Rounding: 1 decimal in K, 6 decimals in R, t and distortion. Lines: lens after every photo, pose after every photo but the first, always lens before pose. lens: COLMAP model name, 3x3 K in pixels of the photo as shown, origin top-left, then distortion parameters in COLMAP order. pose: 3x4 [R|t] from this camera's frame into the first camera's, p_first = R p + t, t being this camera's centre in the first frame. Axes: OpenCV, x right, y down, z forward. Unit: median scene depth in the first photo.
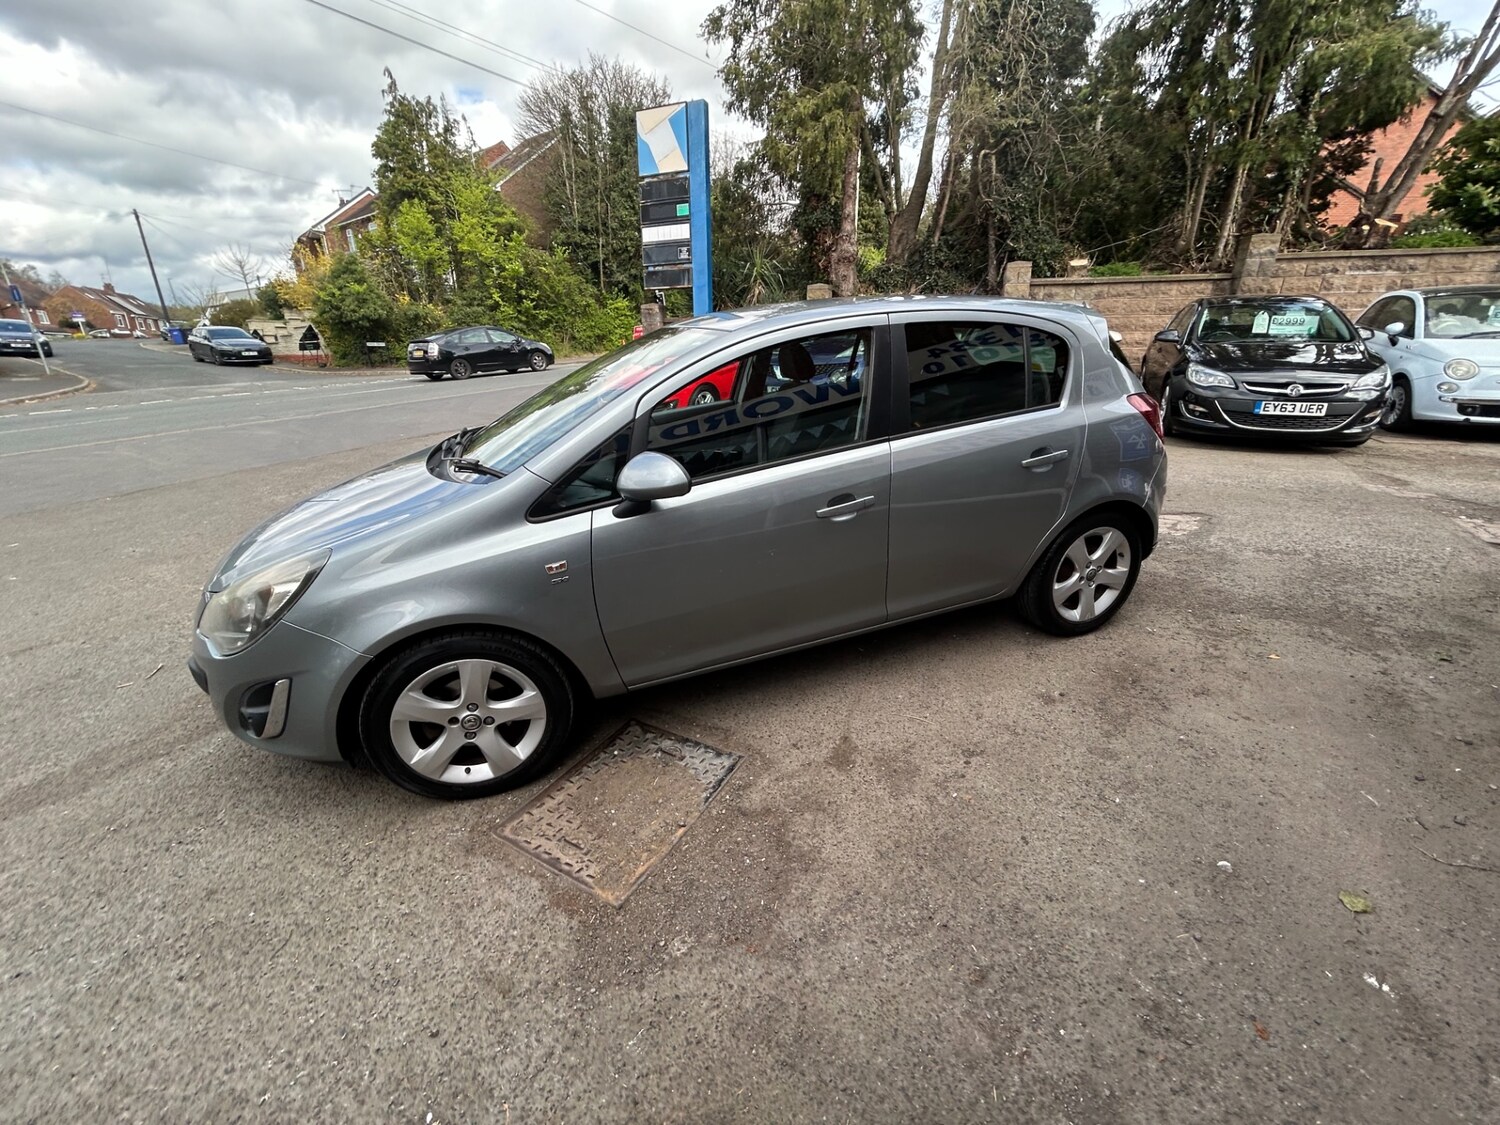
lens RADIAL K [[599.5, 0, 750.4], [0, 599.5, 565.5], [0, 0, 1]] dist [0.000955, -0.000552]
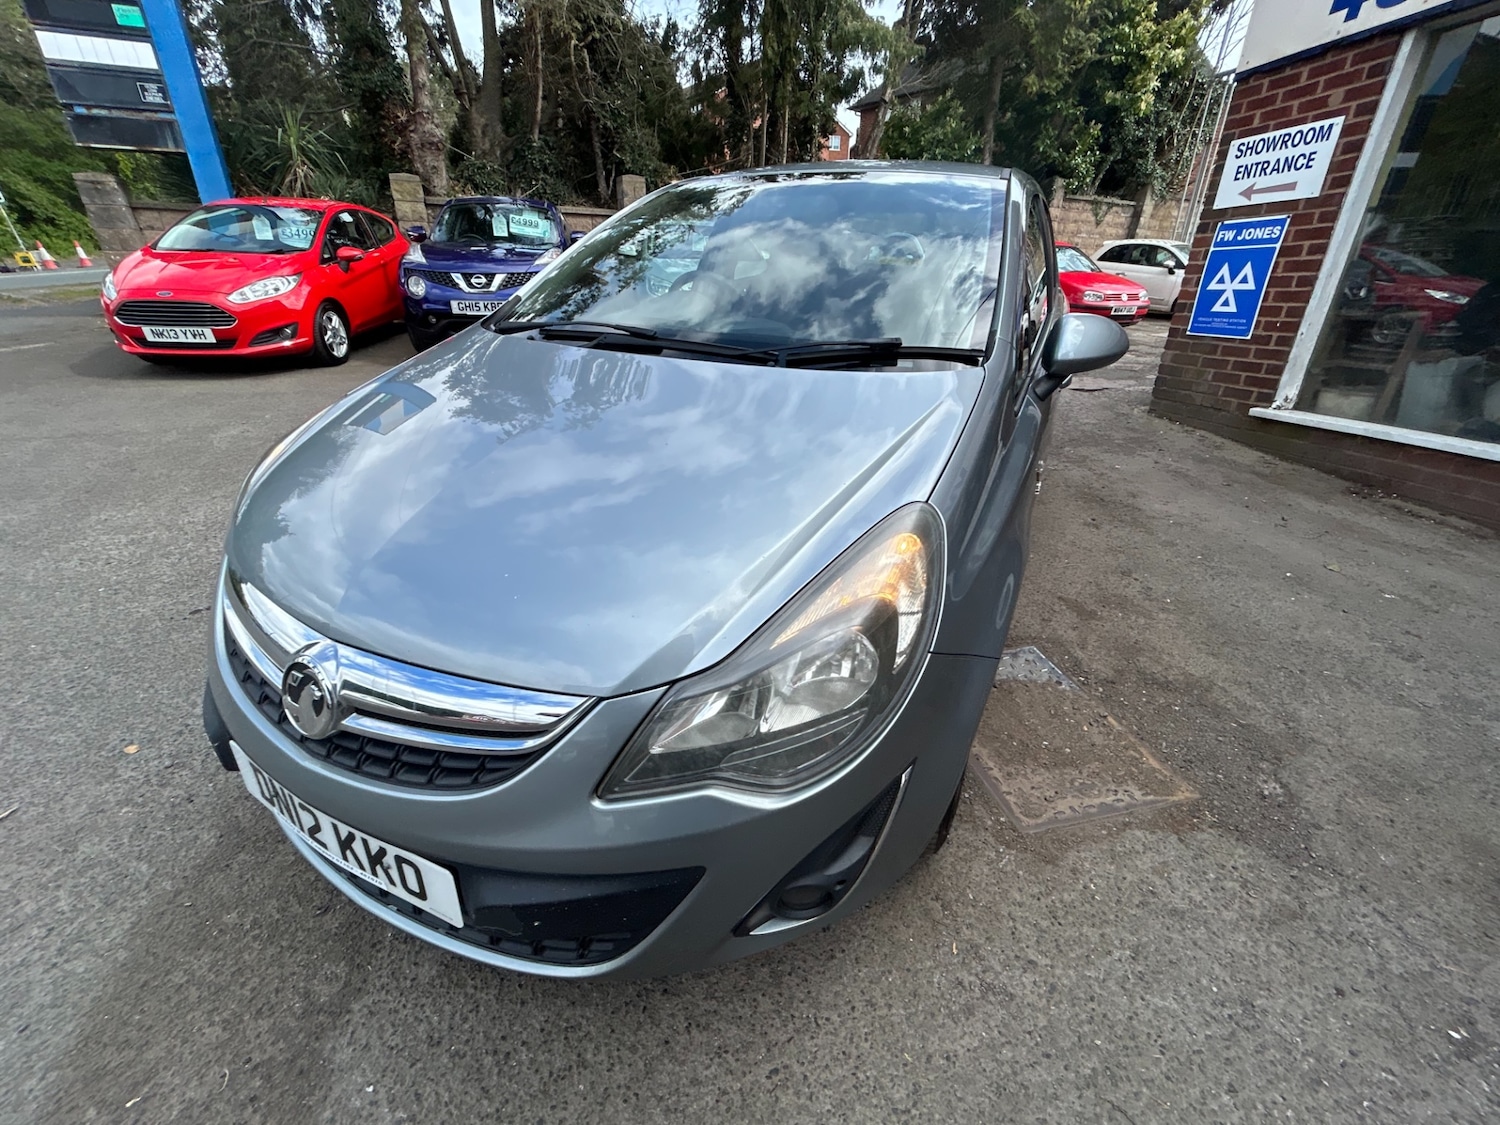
lens RADIAL K [[599.5, 0, 753.0], [0, 599.5, 565.0], [0, 0, 1]] dist [0.000955, -0.000552]
pose [[0.726372, -0.276142, 0.629387, -0.220853], [0.214920, 0.961073, 0.173630, -0.018452], [-0.652834, 0.009148, 0.757446, 0.132220]]
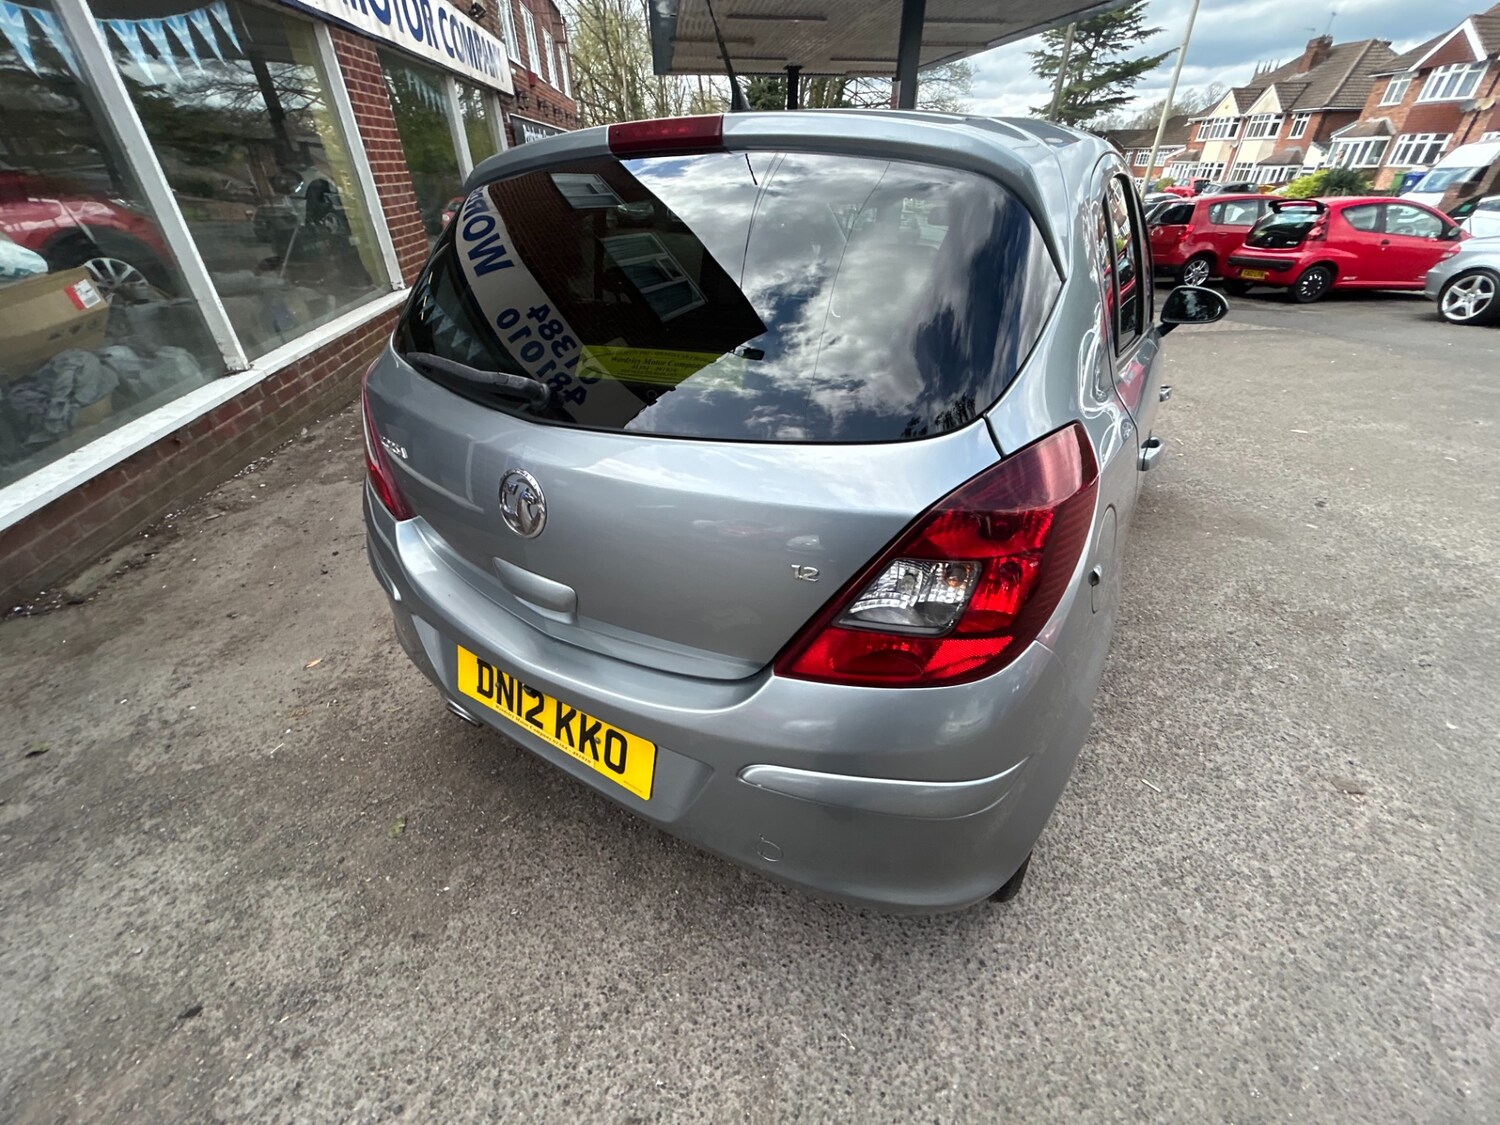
lens RADIAL K [[599.5, 0, 747.4], [0, 599.5, 561.6], [0, 0, 1]] dist [0.000955, -0.000552]
pose [[-0.797039, 0.340955, -0.498477, 0.216041], [-0.195038, 0.635844, 0.746768, -0.178861], [0.571568, 0.692425, -0.440293, 0.446795]]
